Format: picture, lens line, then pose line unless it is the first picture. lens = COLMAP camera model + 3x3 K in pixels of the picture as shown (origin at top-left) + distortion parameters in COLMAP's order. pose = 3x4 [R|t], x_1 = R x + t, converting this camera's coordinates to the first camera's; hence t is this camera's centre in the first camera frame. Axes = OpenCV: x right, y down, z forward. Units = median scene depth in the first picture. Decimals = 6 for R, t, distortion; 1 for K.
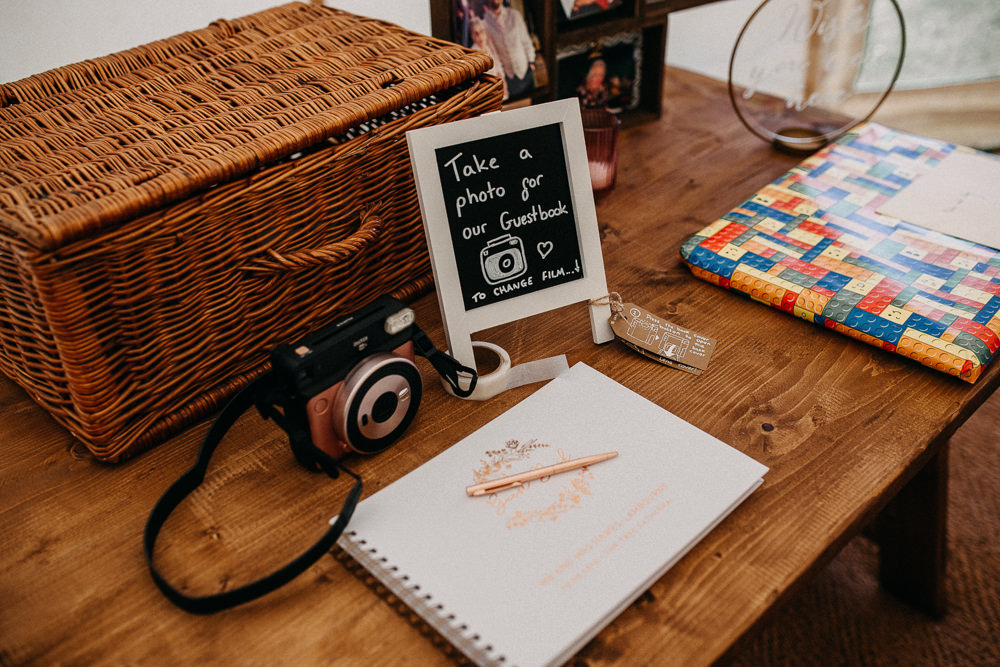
lens RADIAL K [[964.0, 0, 494.5], [0, 964.0, 333.3], [0, 0, 1]] dist [-0.049114, 0.015998]
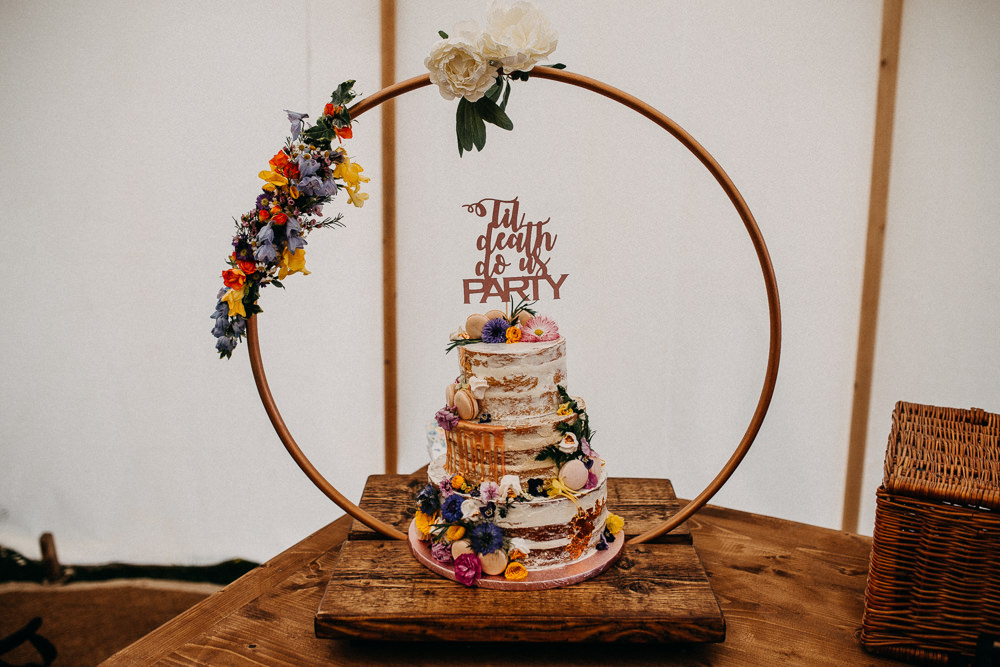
lens RADIAL K [[964.0, 0, 494.5], [0, 964.0, 333.3], [0, 0, 1]] dist [-0.049114, 0.015998]
pose [[0.294325, 0.241775, -0.924618, 0.582720], [-0.557232, 0.829417, 0.039503, -0.002336], [0.776444, 0.503600, 0.378843, -0.190868]]
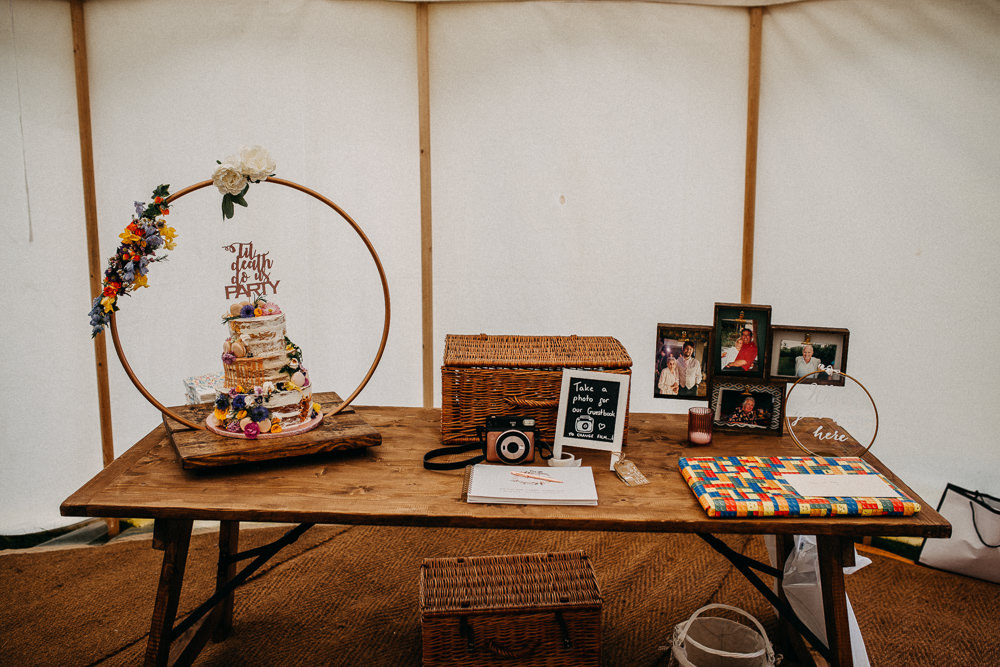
lens RADIAL K [[964.0, 0, 494.5], [0, 964.0, 333.3], [0, 0, 1]] dist [-0.049114, 0.015998]
pose [[0.684746, 0.167989, -0.709157, 1.686517], [-0.437617, 0.872886, -0.215779, 0.387268], [0.582765, 0.458093, 0.671220, -1.045768]]
